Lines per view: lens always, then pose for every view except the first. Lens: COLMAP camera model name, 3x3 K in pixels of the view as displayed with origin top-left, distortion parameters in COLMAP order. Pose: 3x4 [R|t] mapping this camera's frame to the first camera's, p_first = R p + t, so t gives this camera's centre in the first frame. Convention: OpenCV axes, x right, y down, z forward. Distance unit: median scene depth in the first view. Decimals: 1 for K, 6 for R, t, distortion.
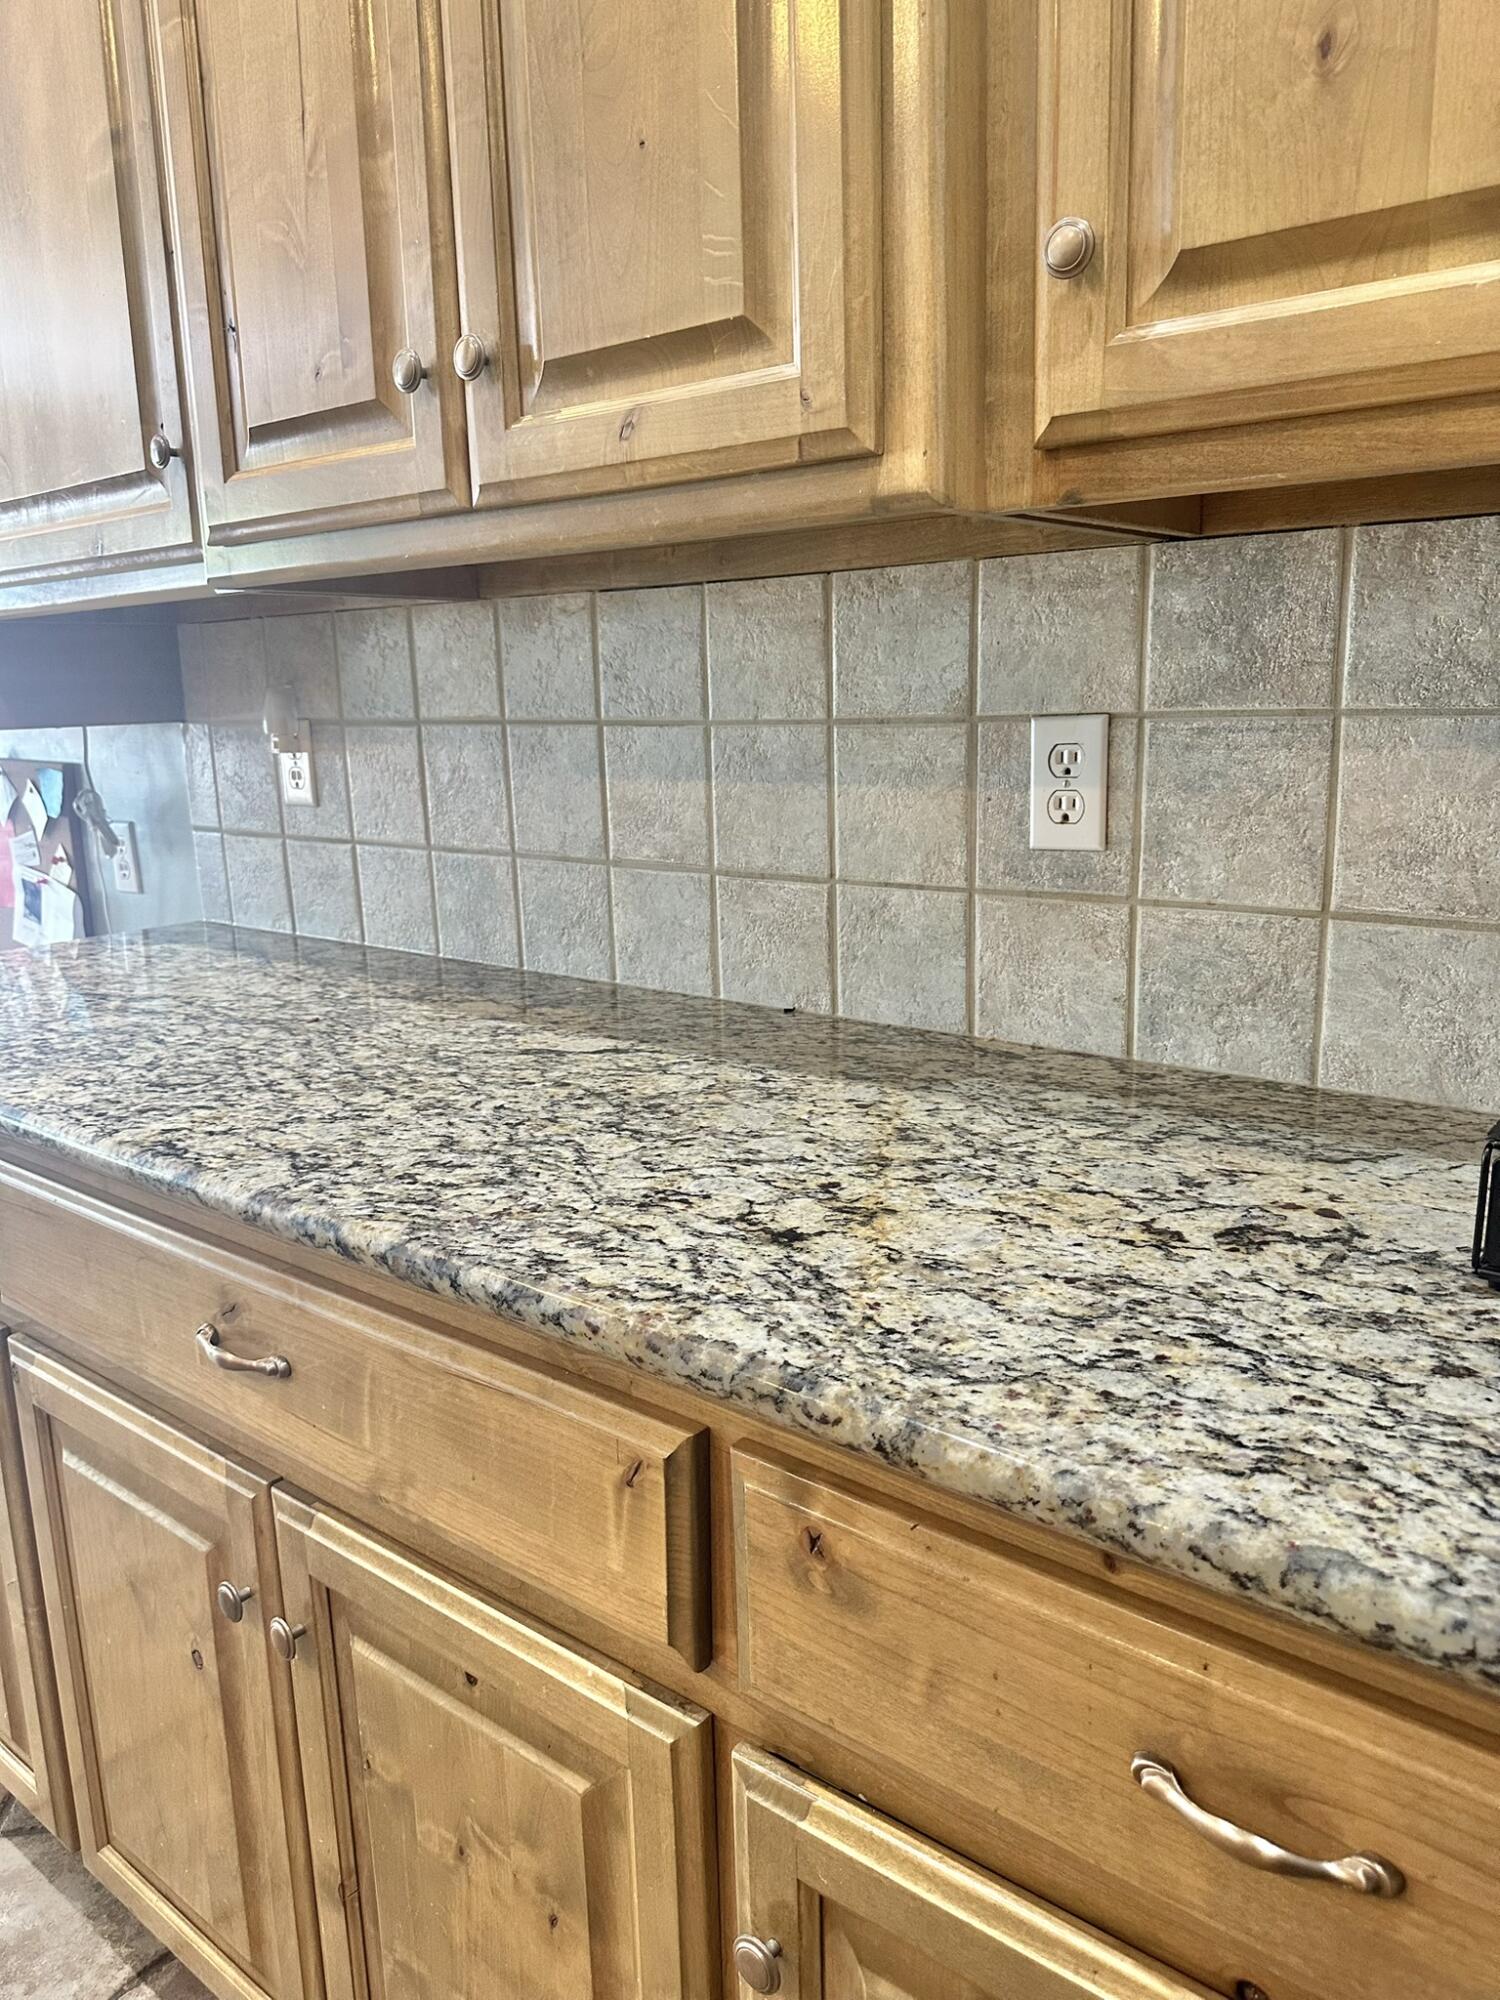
lens RADIAL K [[1426.8, 0, 752.1], [0, 1426.8, 1003.2], [0, 0, 1]] dist [0.011593, -0.001572]
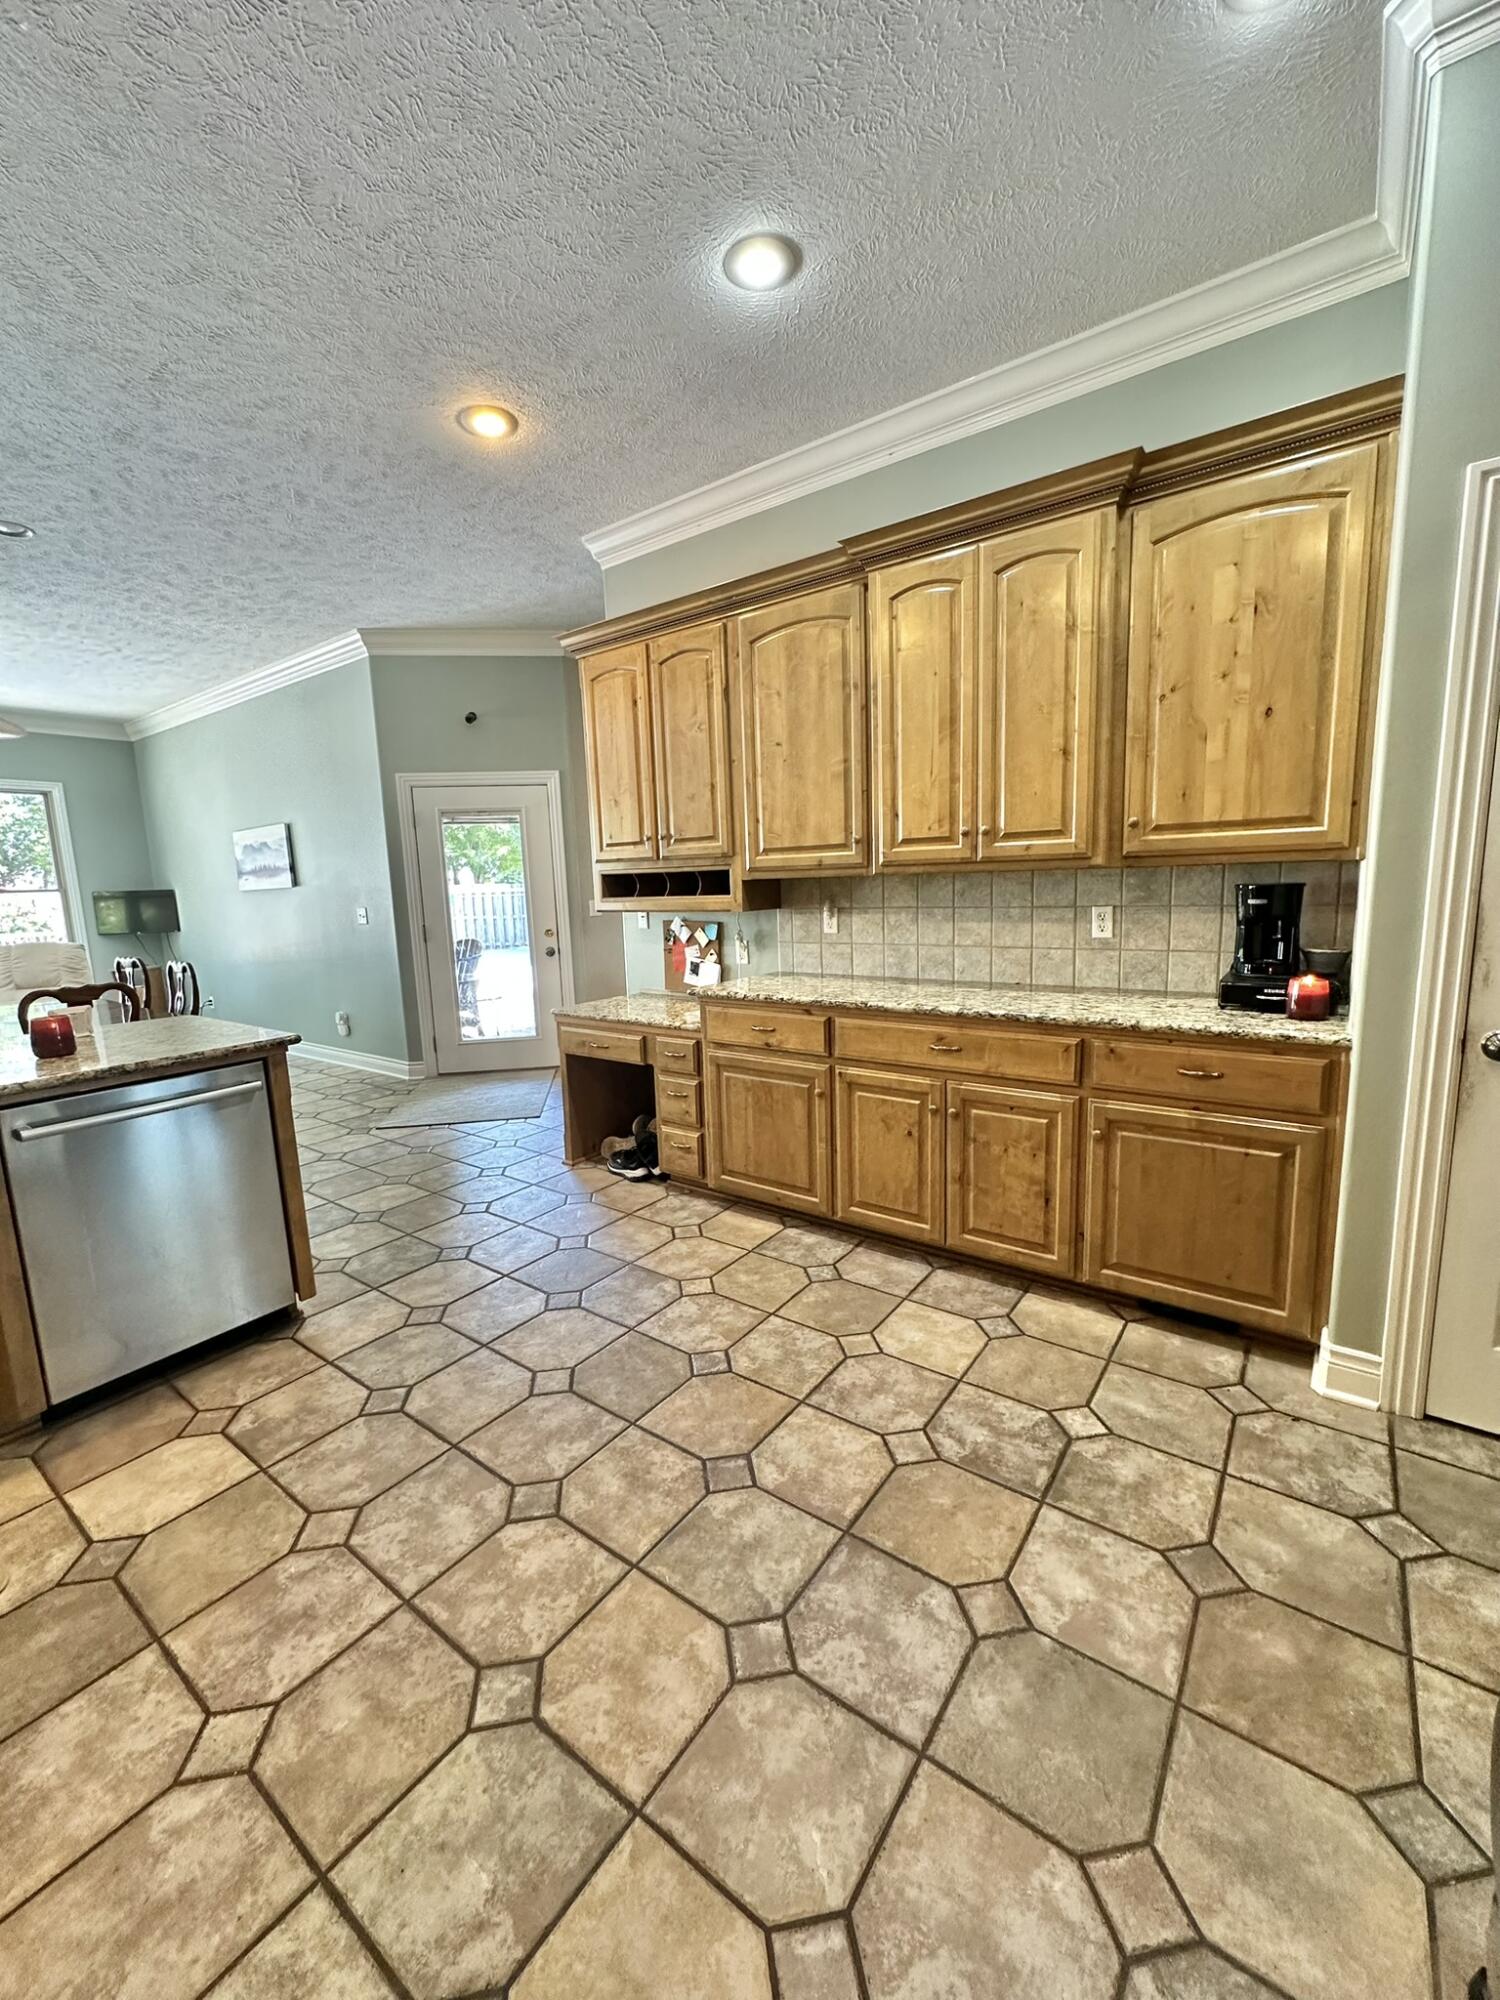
lens RADIAL K [[804.8, 0, 746.8], [0, 804.8, 997.5], [0, 0, 1]] dist [-0.000118, -0.000022]
pose [[0.999403, -0.015671, 0.030804, -0.907046], [0.017871, 0.997210, -0.072471, 0.220782], [-0.029582, 0.072978, 0.996895, -1.314814]]
